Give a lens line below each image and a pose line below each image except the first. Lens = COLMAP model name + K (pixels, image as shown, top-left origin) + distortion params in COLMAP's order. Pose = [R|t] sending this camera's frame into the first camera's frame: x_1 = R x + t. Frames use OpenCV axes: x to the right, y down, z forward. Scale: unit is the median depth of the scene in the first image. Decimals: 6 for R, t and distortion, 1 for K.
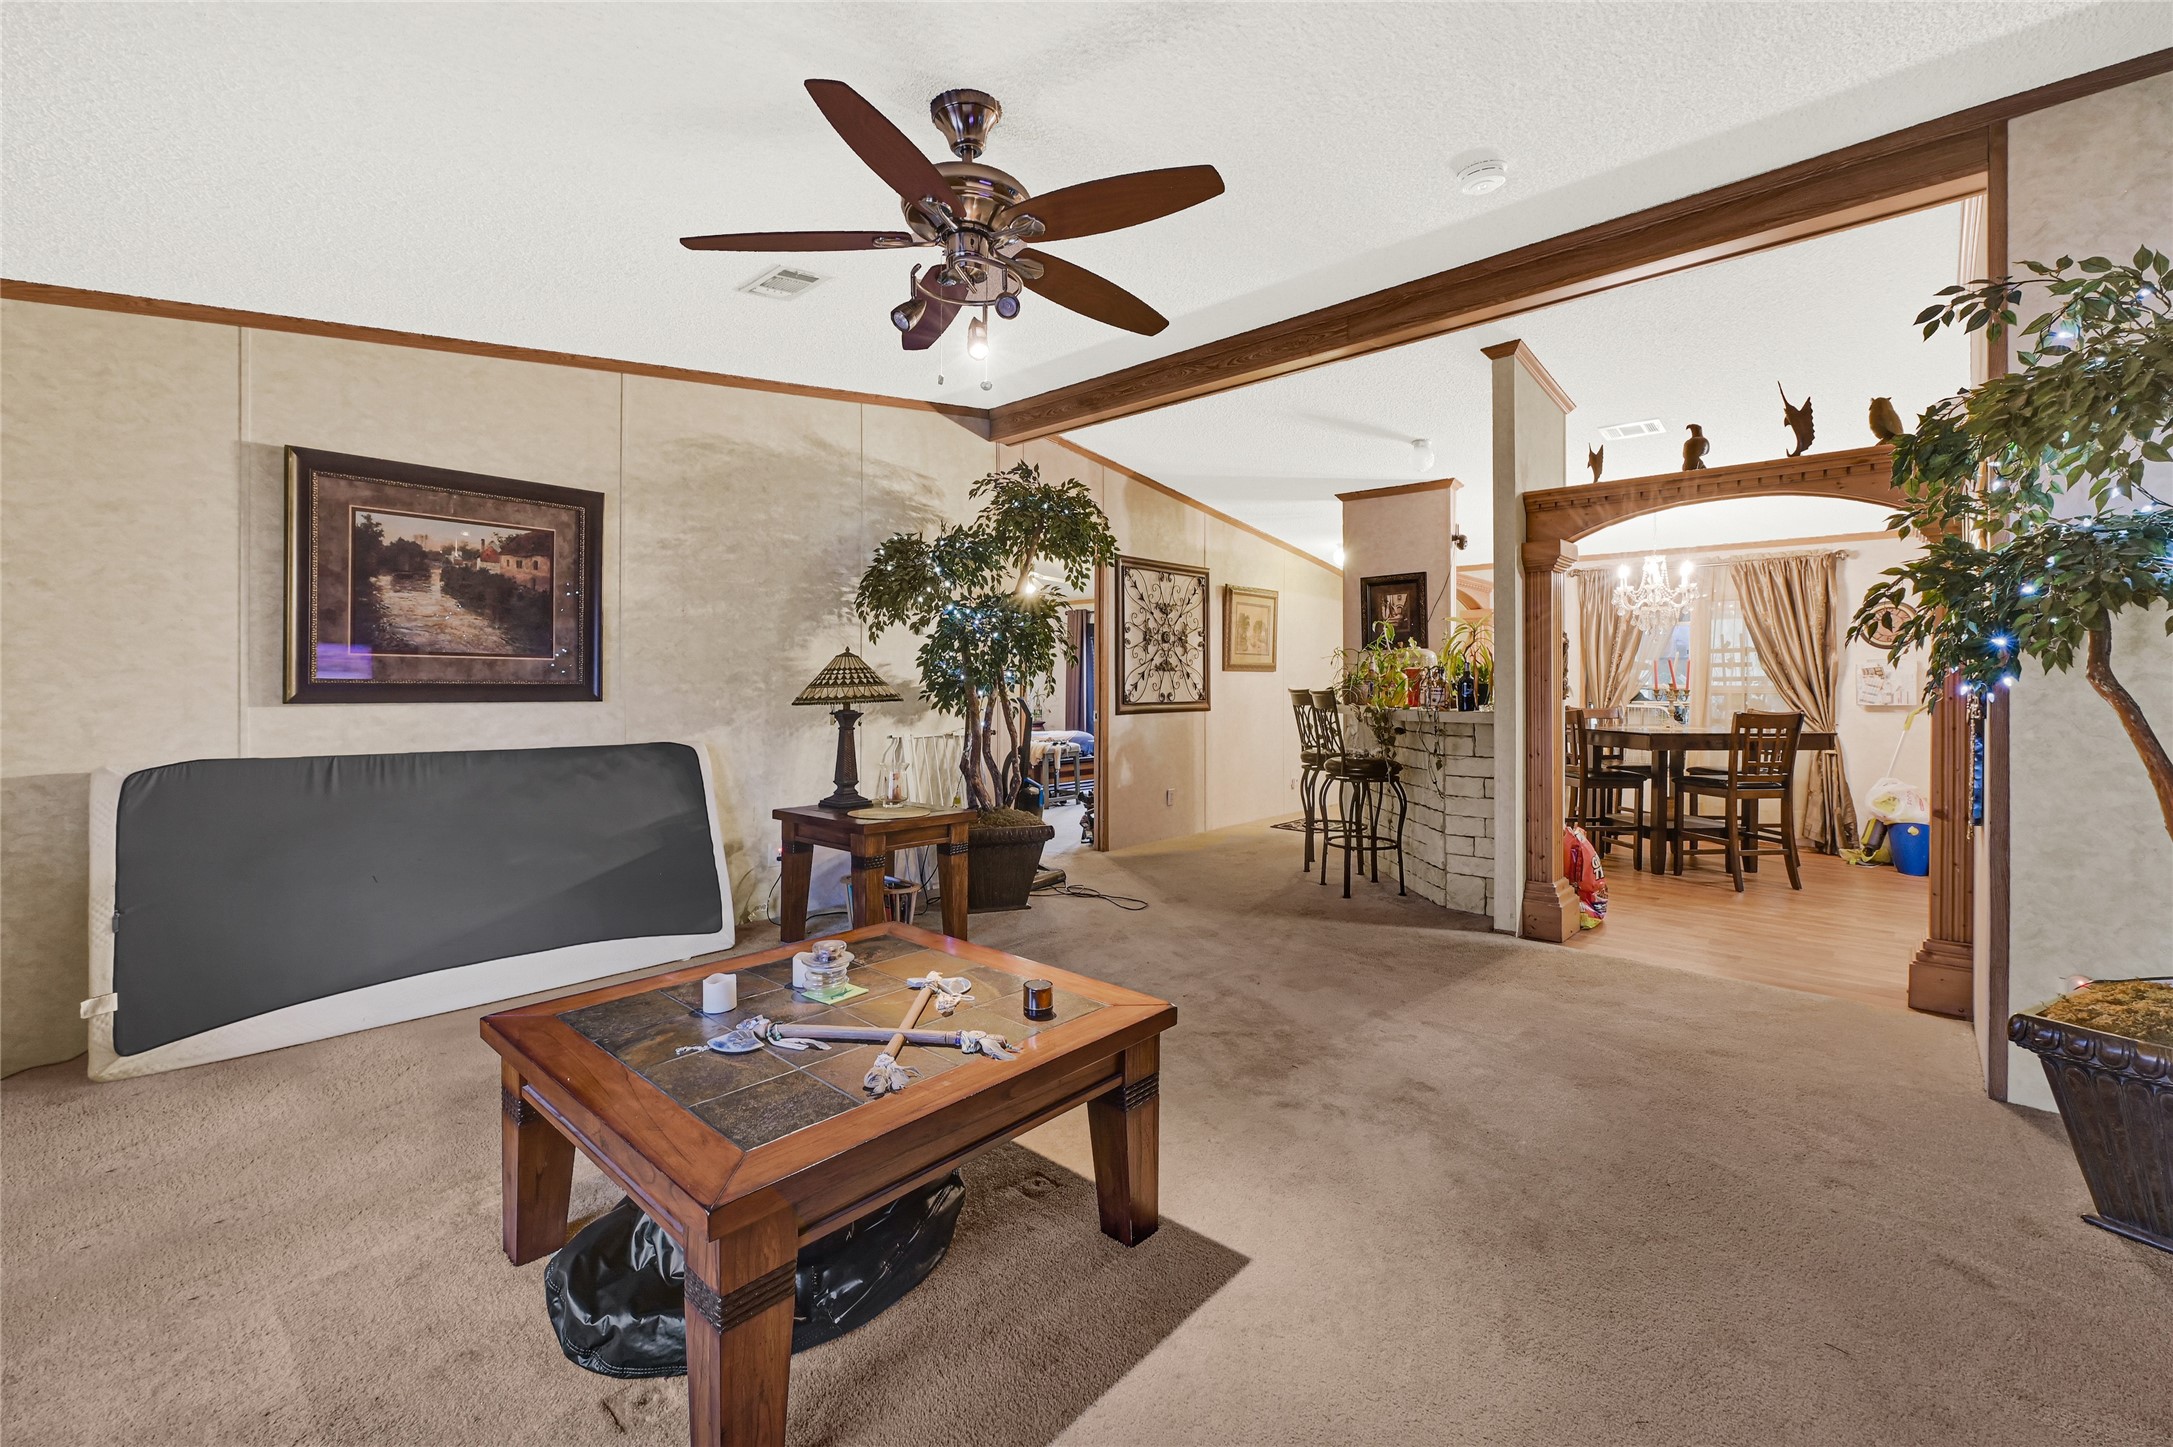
lens RADIAL K [[893.7, 0, 1114.7], [0, 893.7, 682.7], [0, 0, 1]] dist [-0.010084, -0.000205]
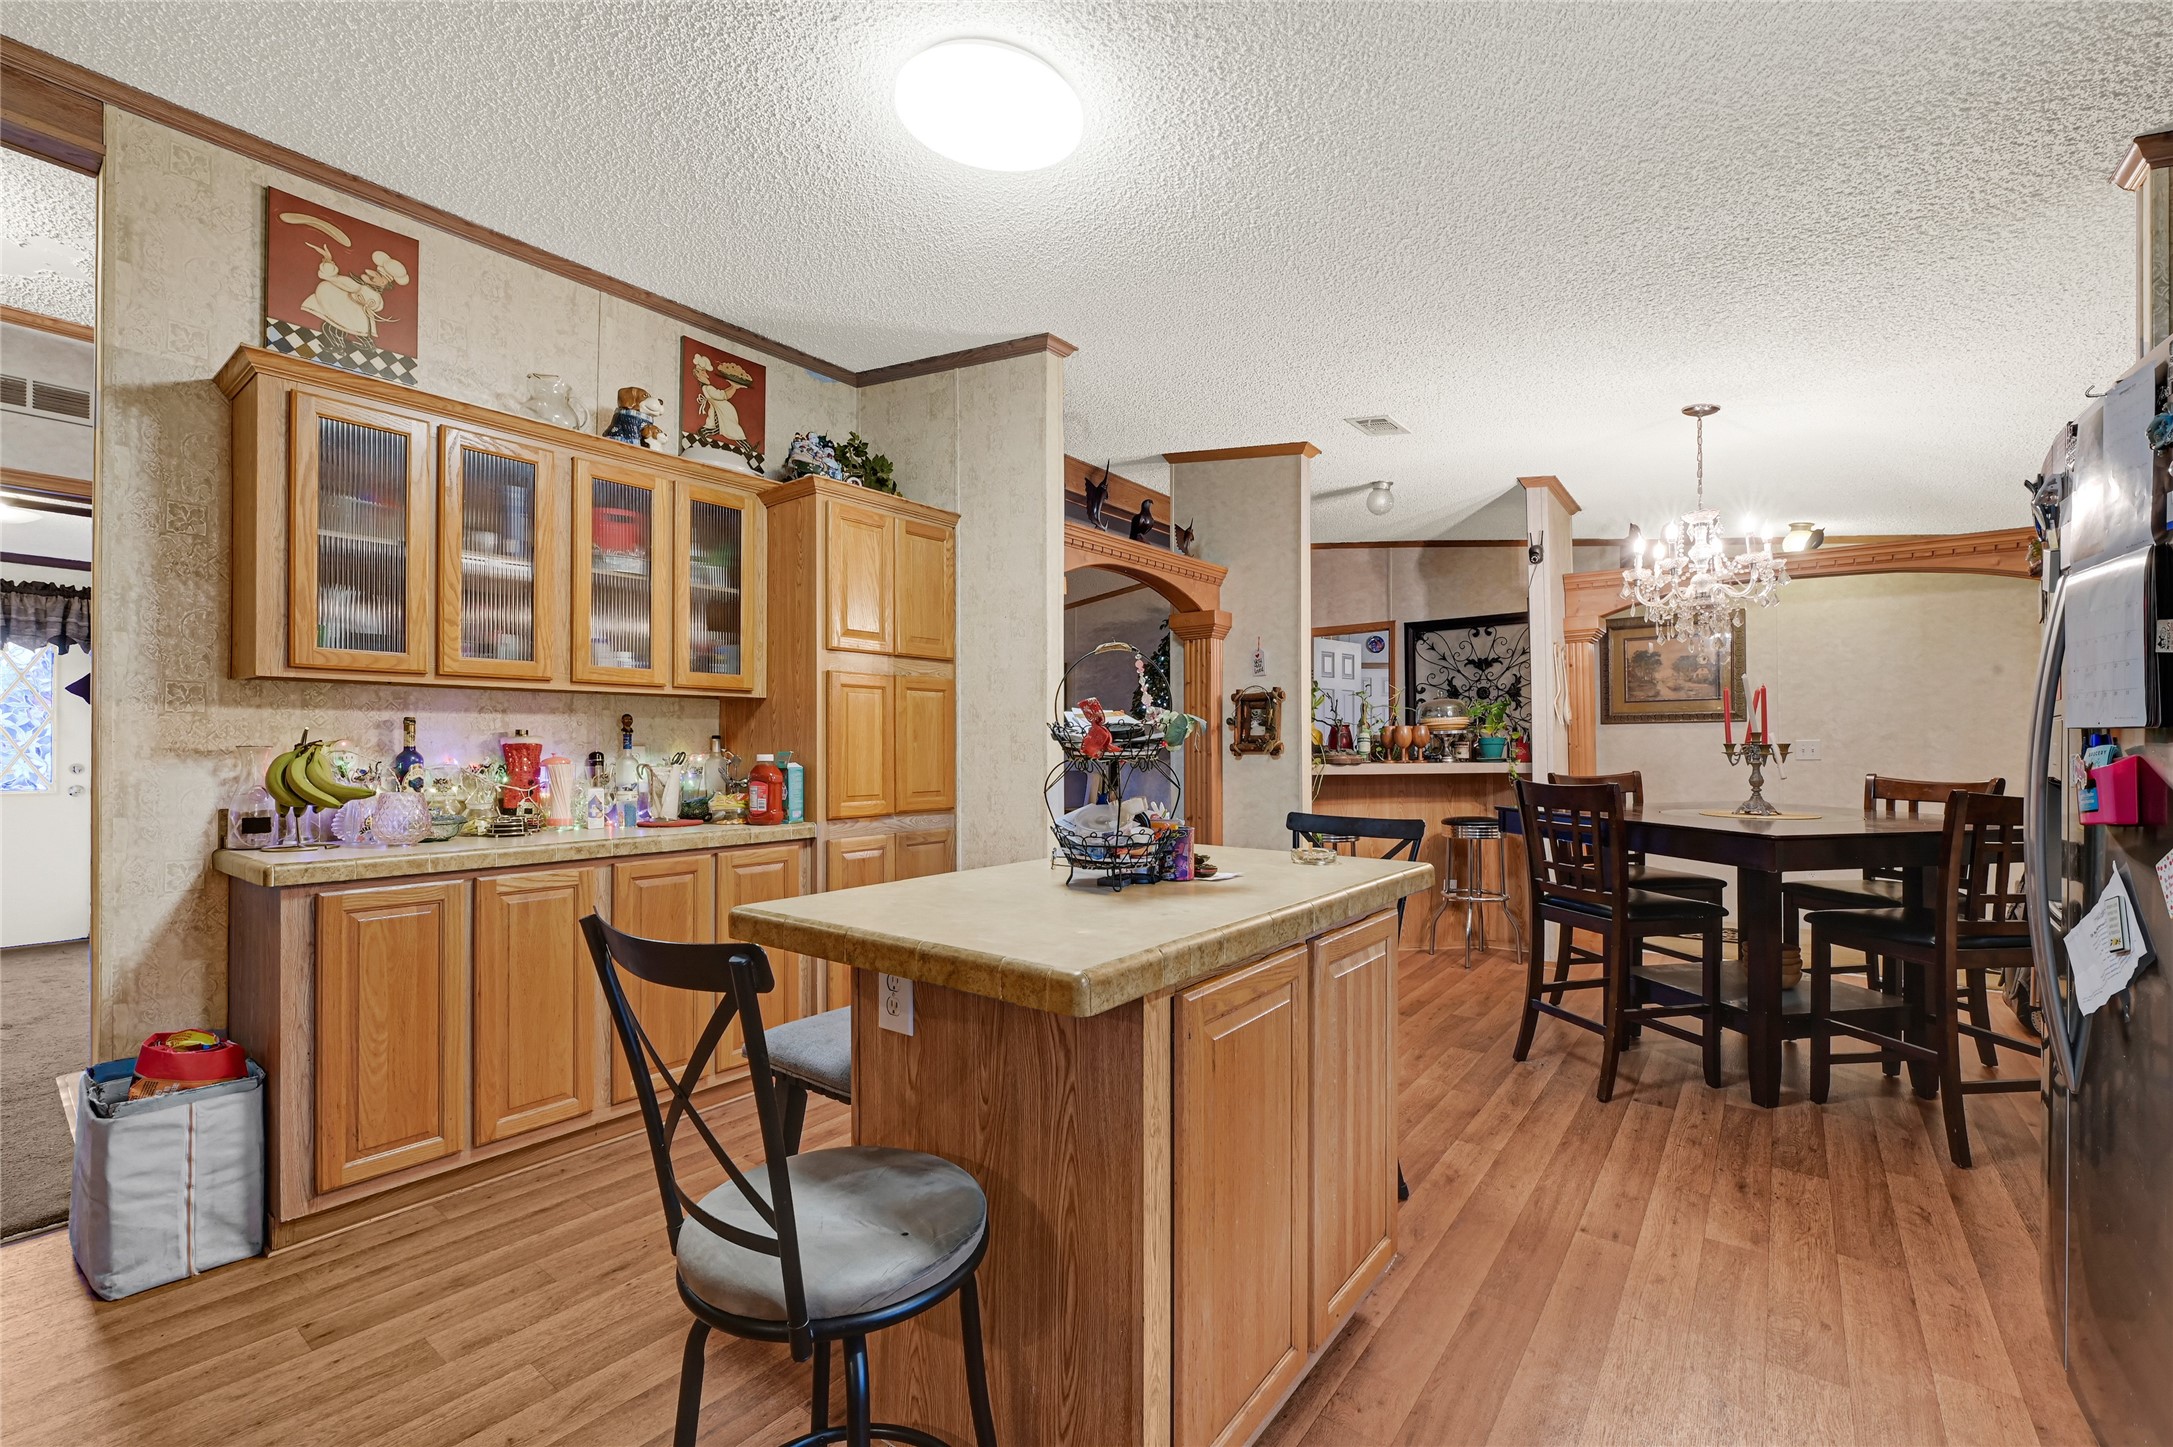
lens RADIAL K [[893.7, 0, 1082.4], [0, 893.7, 733.8], [0, 0, 1]] dist [-0.010084, -0.000205]
pose [[0.042400, -0.018368, -0.998932, 1.631186], [0.011310, 0.999776, -0.017903, 0.012177], [0.999037, -0.010539, 0.042599, 0.822473]]
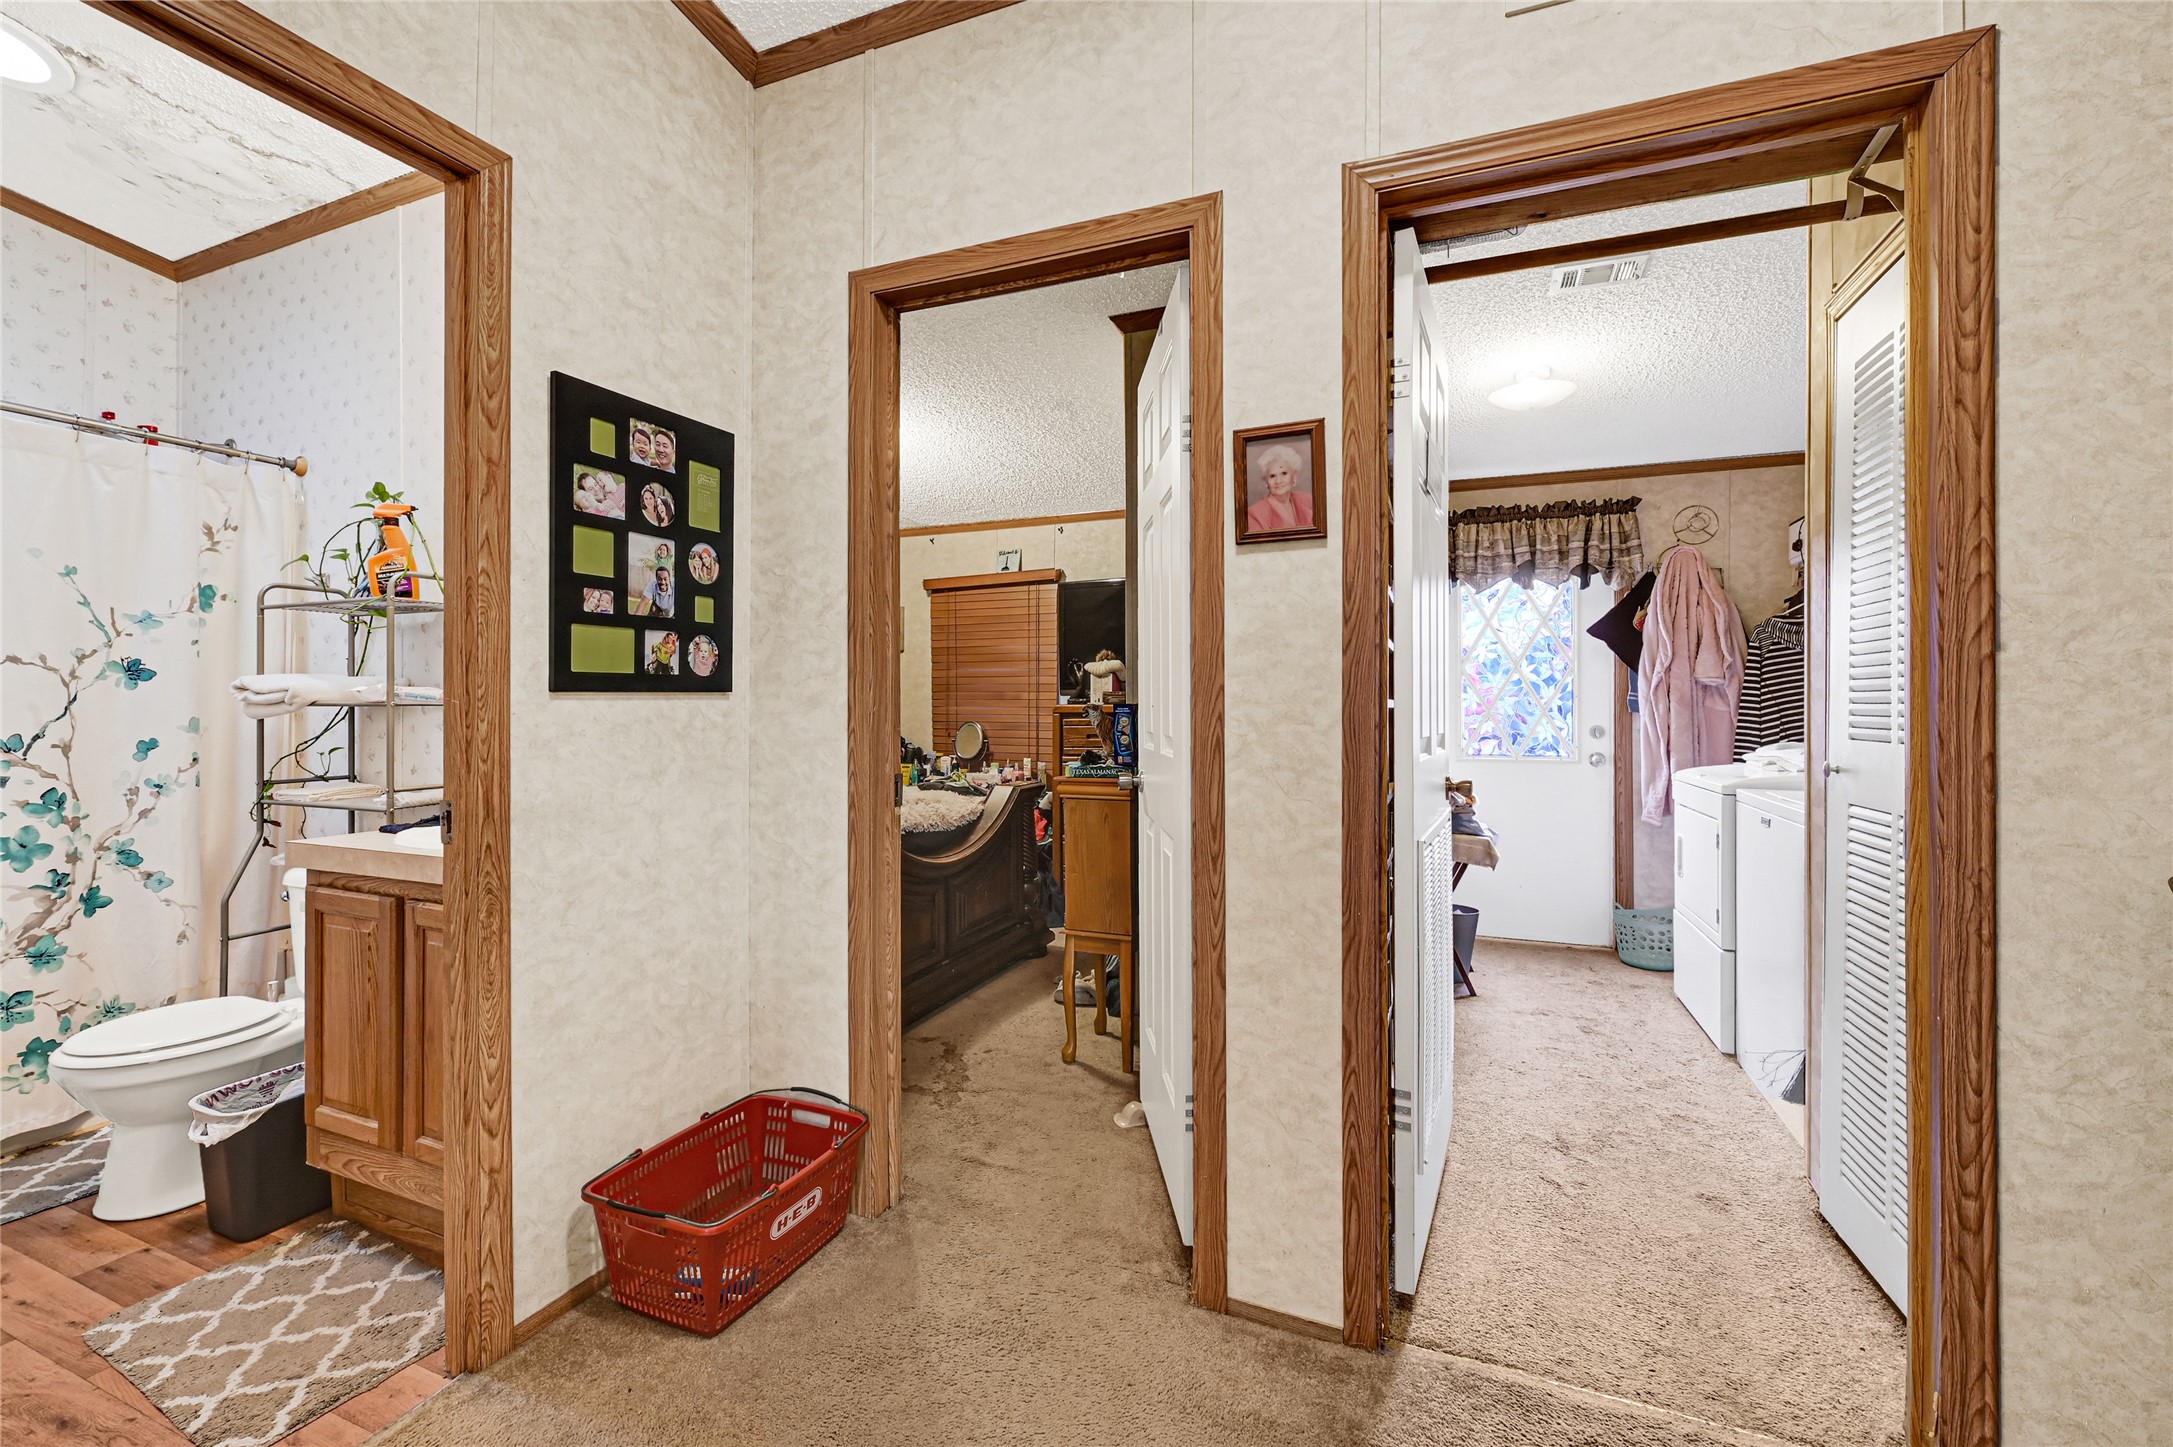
lens RADIAL K [[893.7, 0, 1085.5], [0, 893.7, 710.9], [0, 0, 1]] dist [-0.010084, -0.000205]
pose [[-0.950830, -0.003170, -0.309698, 1.149764], [-0.000658, 0.999966, -0.008217, 0.007521], [0.309713, -0.007609, -0.950800, 0.186223]]
